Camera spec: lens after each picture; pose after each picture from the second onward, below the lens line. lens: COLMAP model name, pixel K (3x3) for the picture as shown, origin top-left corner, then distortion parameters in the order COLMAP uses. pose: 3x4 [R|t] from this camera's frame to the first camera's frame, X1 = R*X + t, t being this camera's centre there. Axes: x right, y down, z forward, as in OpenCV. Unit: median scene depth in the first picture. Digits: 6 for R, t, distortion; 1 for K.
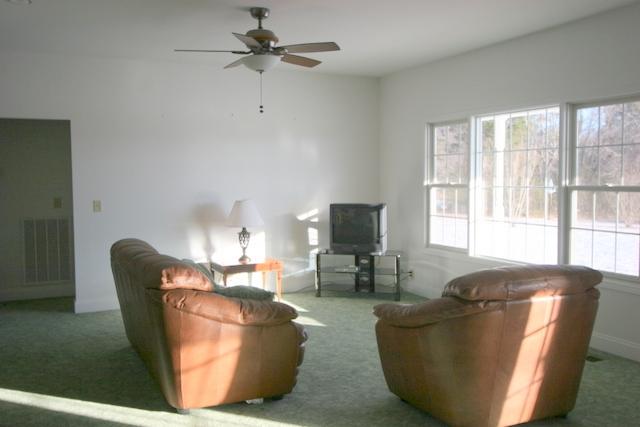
lens RADIAL K [[614.7, 0, 320.0], [0, 614.7, 213.5], [0, 0, 1]] dist [-0.012592, -0.002410]
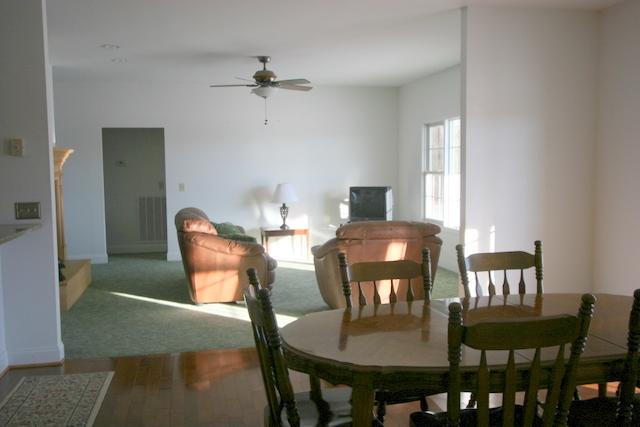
lens RADIAL K [[614.7, 0, 320.0], [0, 614.7, 213.5], [0, 0, 1]] dist [-0.012592, -0.002410]
pose [[0.975236, 0.013528, -0.220752, 0.299422], [-0.009143, 0.999740, 0.020873, 0.018469], [0.220977, -0.018338, 0.975107, -0.367139]]
